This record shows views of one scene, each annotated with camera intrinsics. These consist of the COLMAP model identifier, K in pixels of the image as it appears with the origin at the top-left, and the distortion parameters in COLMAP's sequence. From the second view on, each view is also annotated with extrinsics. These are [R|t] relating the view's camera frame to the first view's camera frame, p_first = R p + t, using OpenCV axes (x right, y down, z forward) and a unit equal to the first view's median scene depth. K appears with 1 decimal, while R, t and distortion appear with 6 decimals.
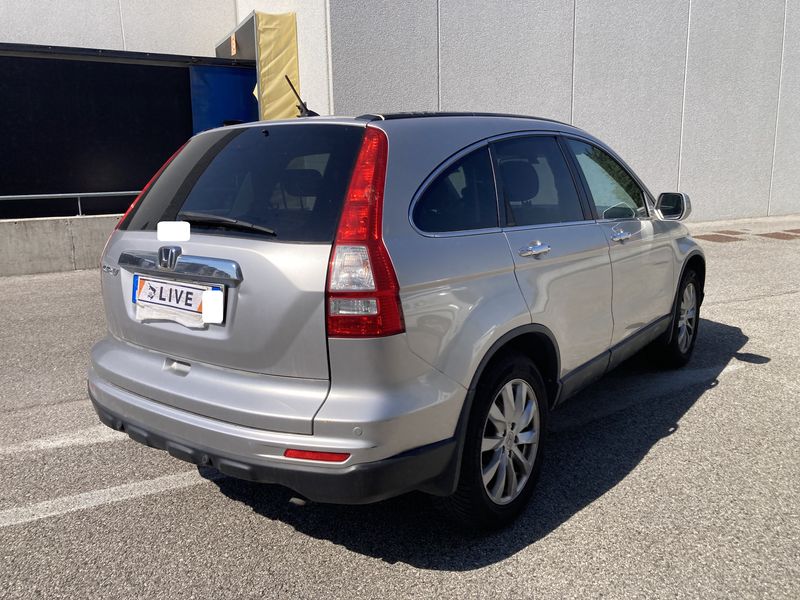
lens RADIAL K [[667.5, 0, 394.9], [0, 667.5, 298.0], [0, 0, 1]] dist [0.016499, 0.006001]
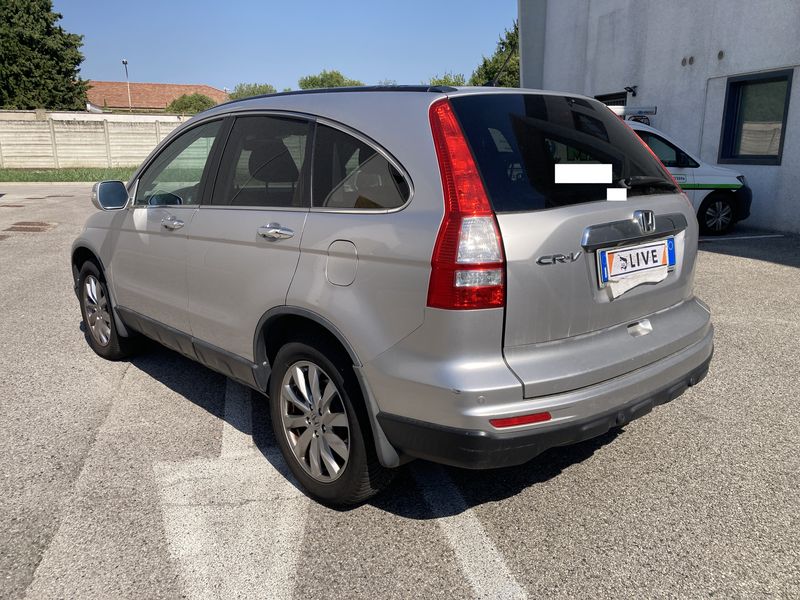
lens RADIAL K [[656.2, 0, 417.4], [0, 656.2, 308.3], [0, 0, 1]] dist [0.091485, -0.120774]
pose [[0.172135, -0.212455, 0.961890, -1.376726], [0.198252, 0.963957, 0.177433, -0.177764], [-0.964918, 0.160154, 0.208050, 1.121709]]
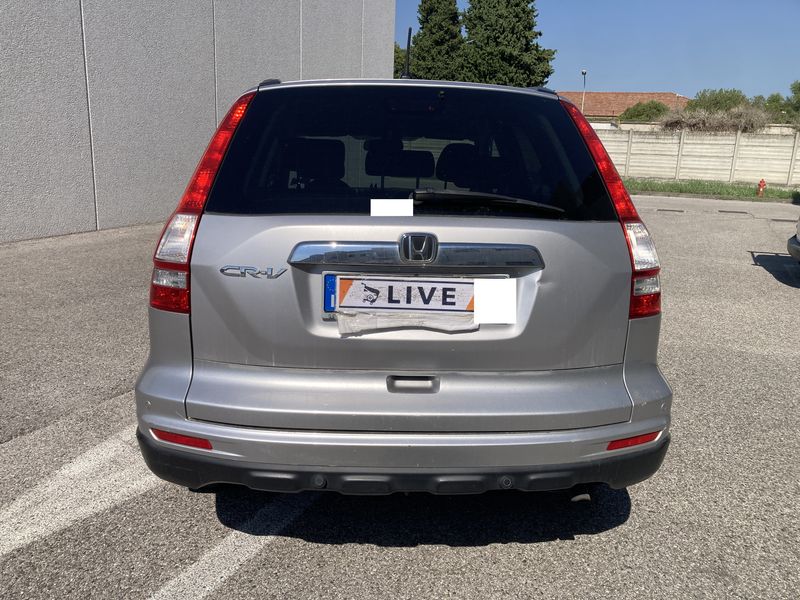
lens RADIAL K [[667.5, 0, 394.9], [0, 667.5, 298.0], [0, 0, 1]] dist [0.016499, 0.006001]
pose [[0.760536, -0.097774, 0.641892, -0.849822], [0.083716, 0.995112, 0.052388, -0.043282], [-0.643877, 0.013893, 0.765003, 0.406759]]
